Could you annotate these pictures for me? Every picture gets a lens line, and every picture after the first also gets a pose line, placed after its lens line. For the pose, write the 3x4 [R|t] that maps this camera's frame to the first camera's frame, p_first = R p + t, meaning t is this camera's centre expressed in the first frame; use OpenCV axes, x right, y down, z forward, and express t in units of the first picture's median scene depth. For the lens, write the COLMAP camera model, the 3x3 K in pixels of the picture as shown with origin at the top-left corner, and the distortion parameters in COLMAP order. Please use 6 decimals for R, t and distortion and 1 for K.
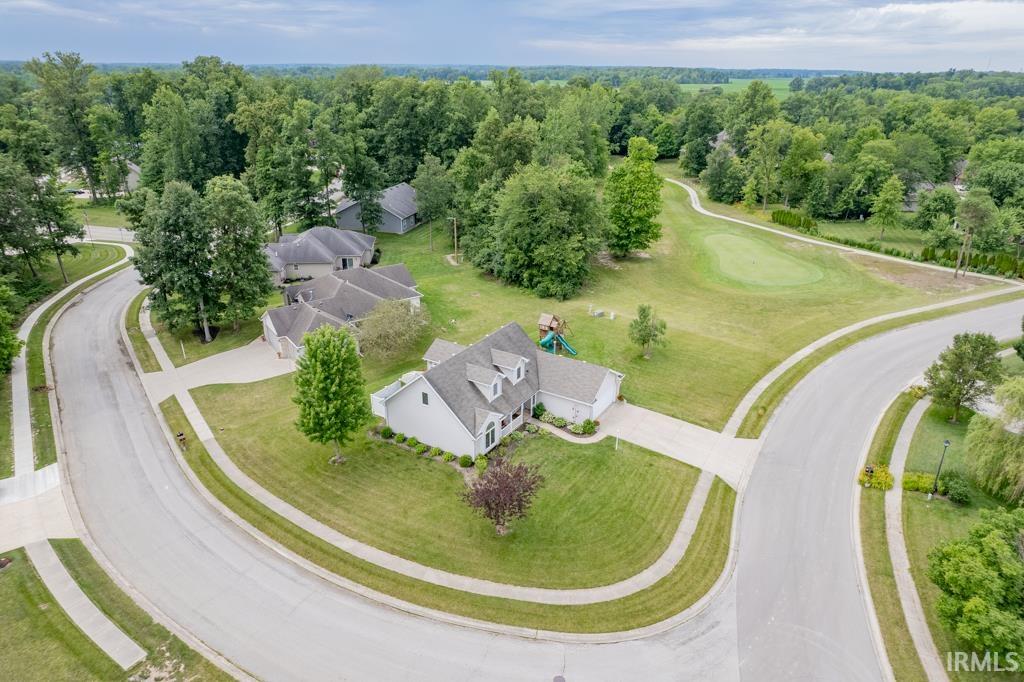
lens RADIAL K [[653.4, 0, 517.3], [0, 653.4, 337.0], [0, 0, 1]] dist [-0.076896, 0.070345]
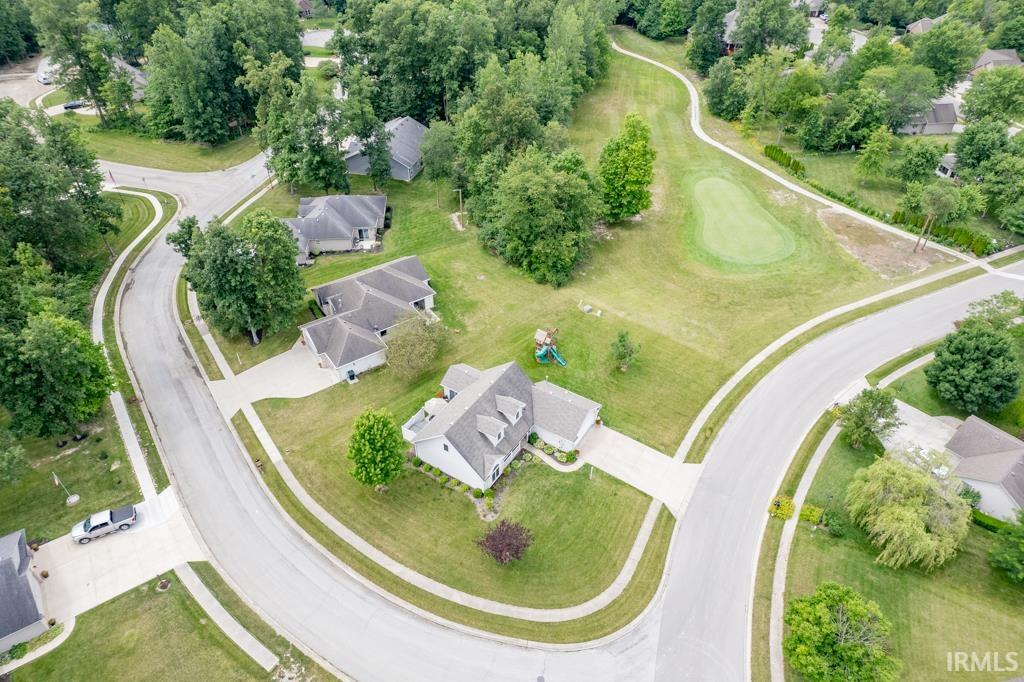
lens RADIAL K [[653.4, 0, 517.3], [0, 653.4, 337.0], [0, 0, 1]] dist [-0.076896, 0.070345]
pose [[0.999987, 0.004570, -0.002191, 0.004274], [-0.003787, 0.961097, 0.276186, -0.477645], [0.003368, -0.276174, 0.961102, -0.198028]]
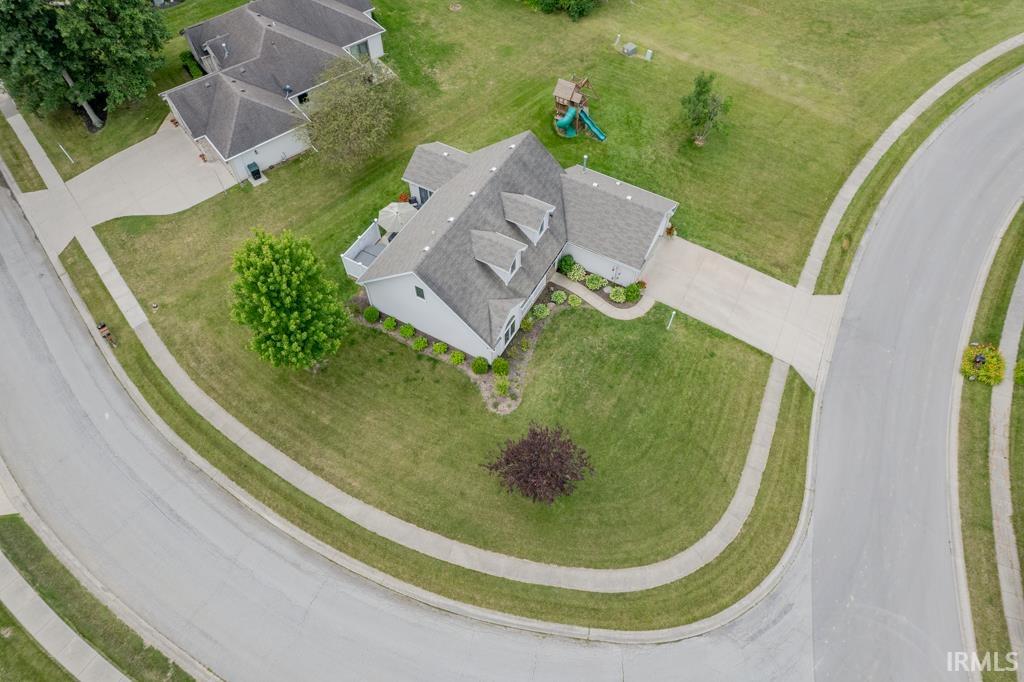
lens RADIAL K [[653.4, 0, 517.3], [0, 653.4, 337.0], [0, 0, 1]] dist [-0.076896, 0.070345]
pose [[0.998685, -0.043604, 0.026962, -0.053097], [0.021410, 0.832601, 0.553460, -0.263816], [-0.046582, -0.552155, 0.832439, 0.352565]]
